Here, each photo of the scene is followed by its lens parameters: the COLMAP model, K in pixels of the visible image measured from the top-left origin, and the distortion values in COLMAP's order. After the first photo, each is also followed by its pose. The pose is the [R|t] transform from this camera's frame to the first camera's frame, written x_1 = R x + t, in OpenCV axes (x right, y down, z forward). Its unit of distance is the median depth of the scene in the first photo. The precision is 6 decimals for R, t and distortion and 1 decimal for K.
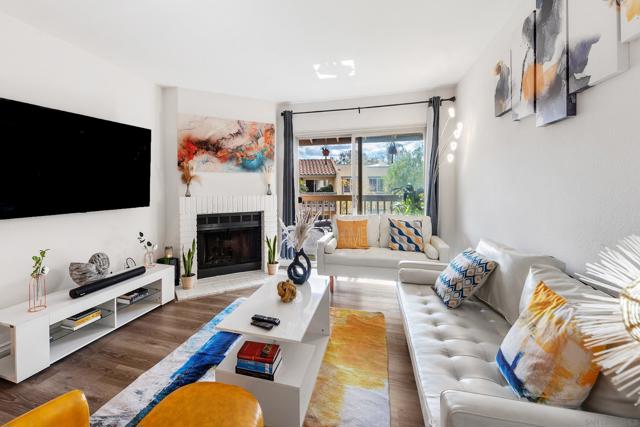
lens RADIAL K [[241.3, 0, 318.4], [0, 241.3, 186.6], [0, 0, 1]] dist [-0.000122, 0.000022]
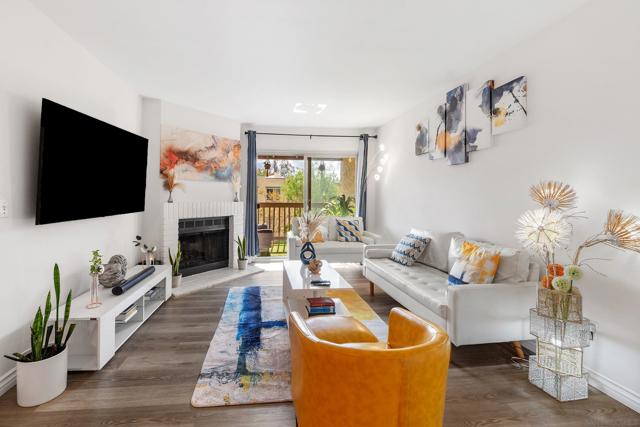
lens RADIAL K [[208.6, 0, 309.3], [0, 208.6, 193.5], [0, 0, 1]] dist [-0.000002, -0.000006]
pose [[0.947373, 0.017569, 0.319650, -0.250609], [-0.014410, 0.999821, -0.012248, 0.003534], [-0.319808, 0.006997, 0.947456, -0.080656]]
